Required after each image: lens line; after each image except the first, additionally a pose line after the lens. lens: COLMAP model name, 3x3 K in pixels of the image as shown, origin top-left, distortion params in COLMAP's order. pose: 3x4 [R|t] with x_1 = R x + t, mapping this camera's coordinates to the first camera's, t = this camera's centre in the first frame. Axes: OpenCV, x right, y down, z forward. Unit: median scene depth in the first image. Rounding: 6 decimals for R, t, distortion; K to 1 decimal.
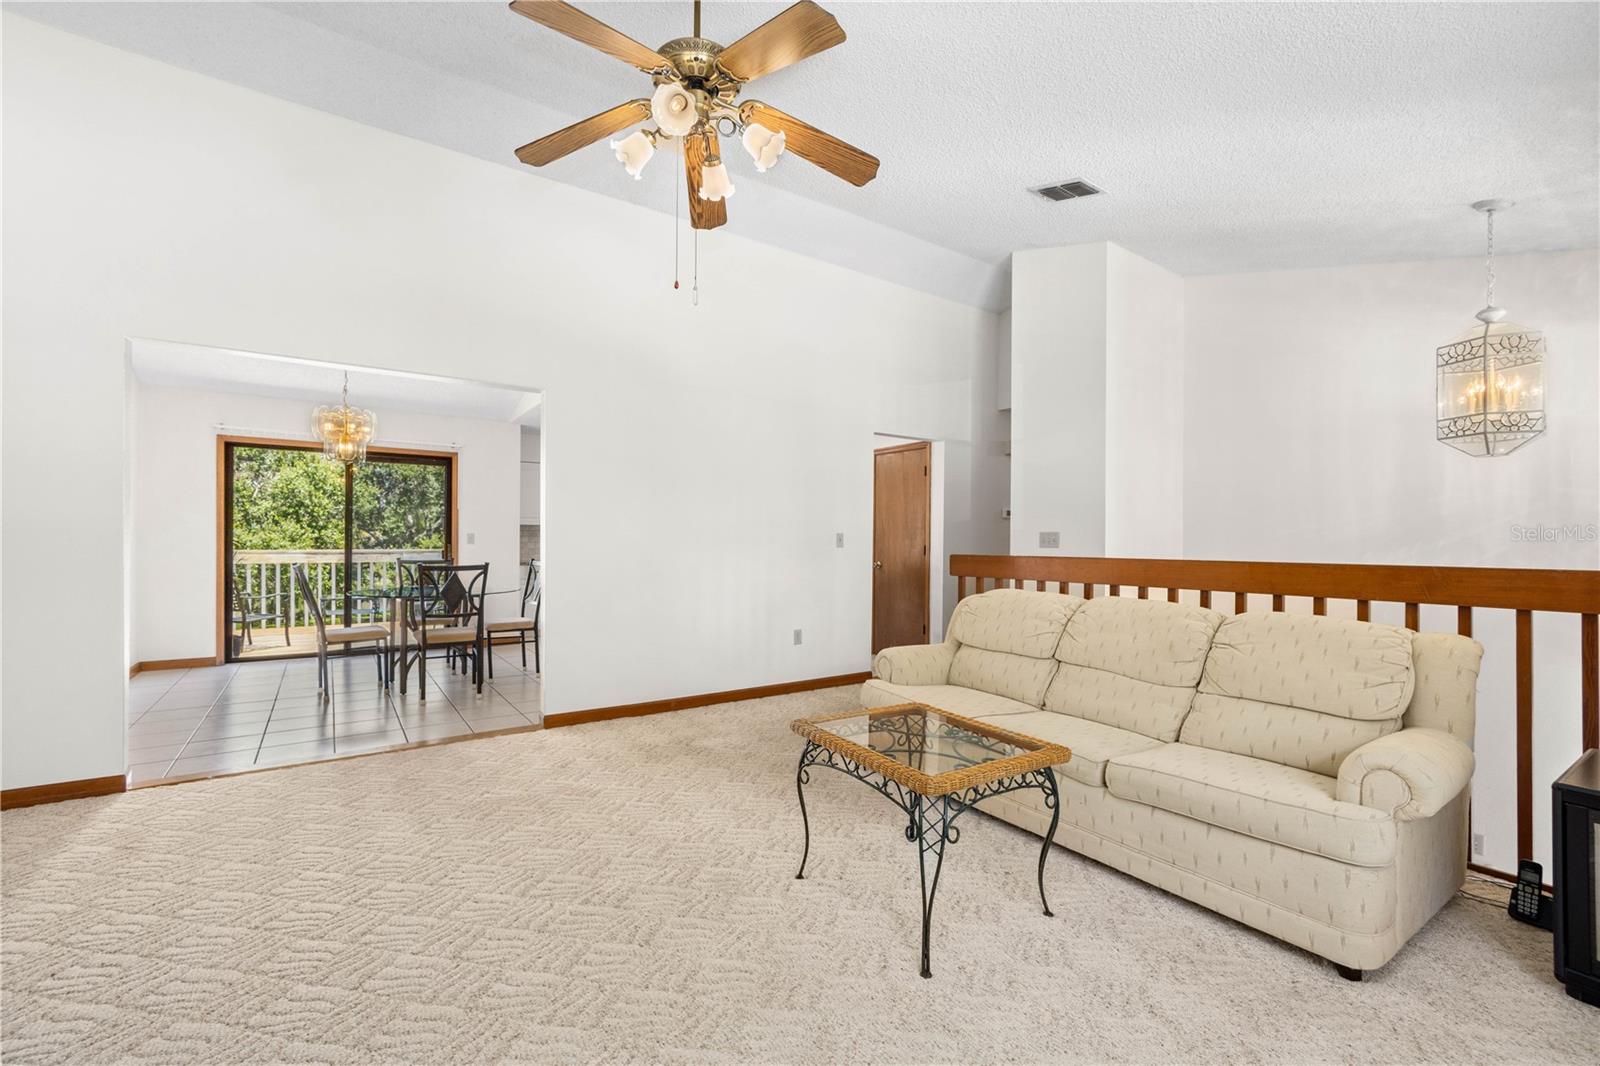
lens RADIAL K [[680.9, 0, 800.5], [0, 680.9, 540.3], [0, 0, 1]] dist [-0.006211, -0.000261]
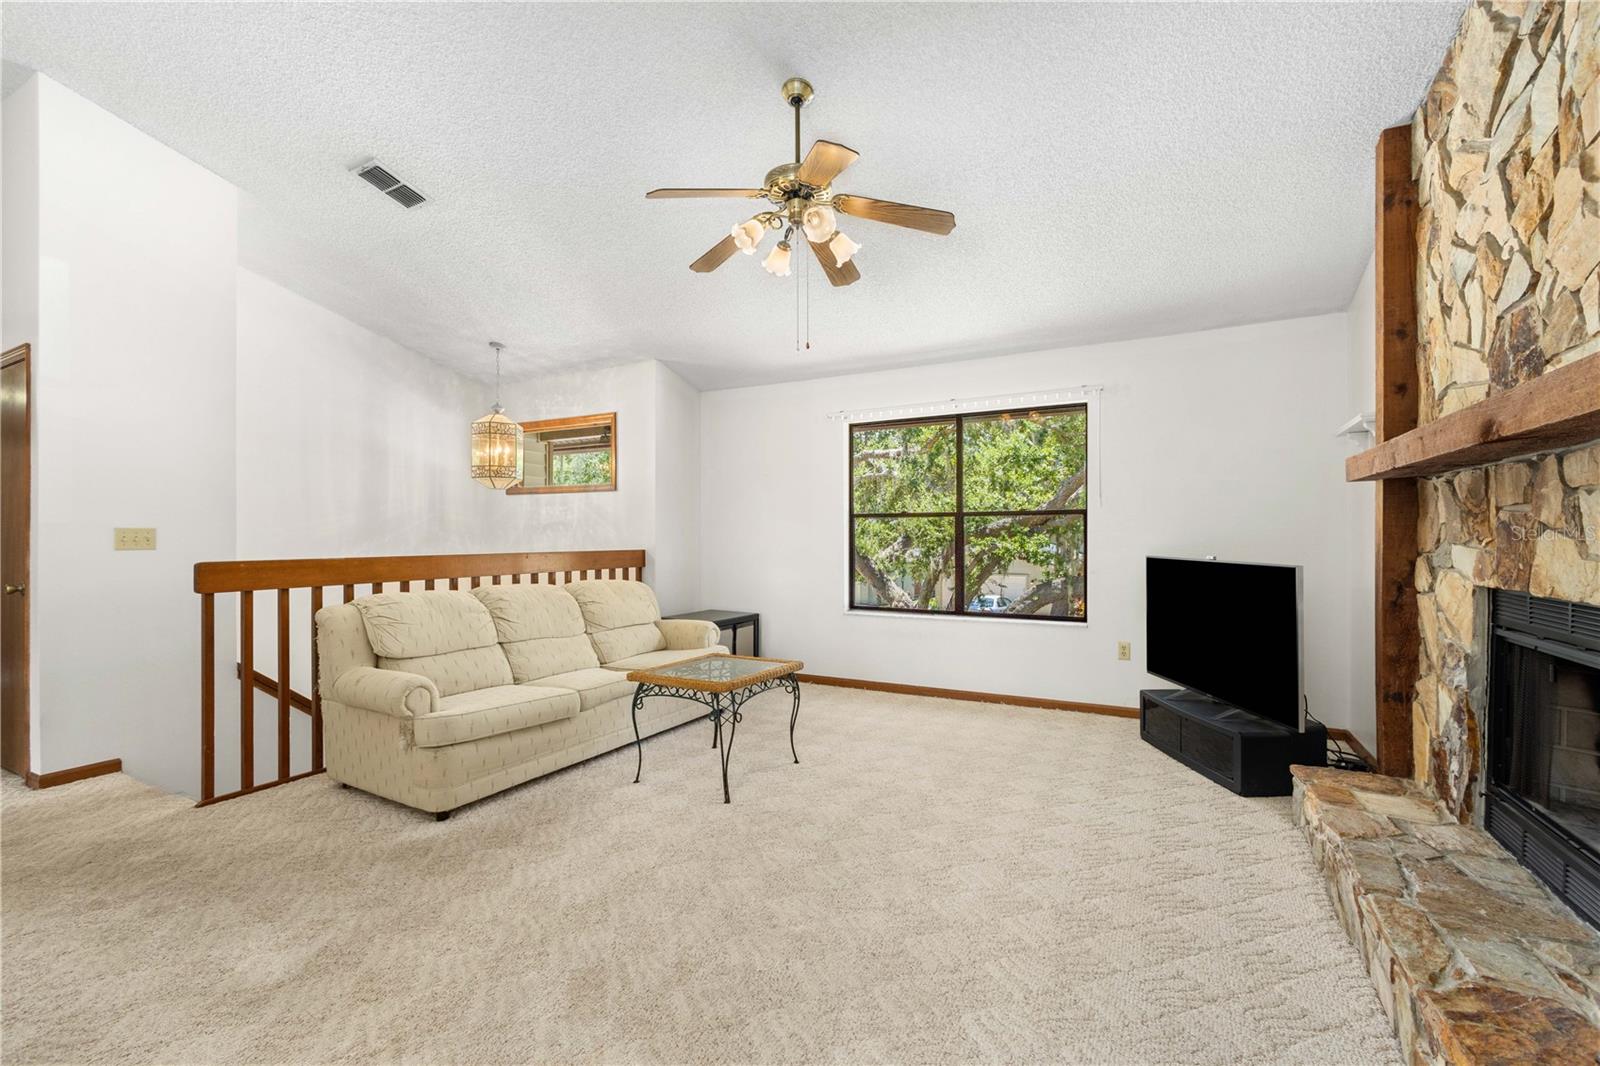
lens RADIAL K [[680.9, 0, 808.5], [0, 680.9, 528.5], [0, 0, 1]] dist [-0.006211, -0.000261]
pose [[-0.463445, 0.004208, 0.886116, -0.778106], [-0.005680, 0.999954, -0.007719, -0.012464], [-0.886108, -0.008611, -0.463400, 0.931833]]
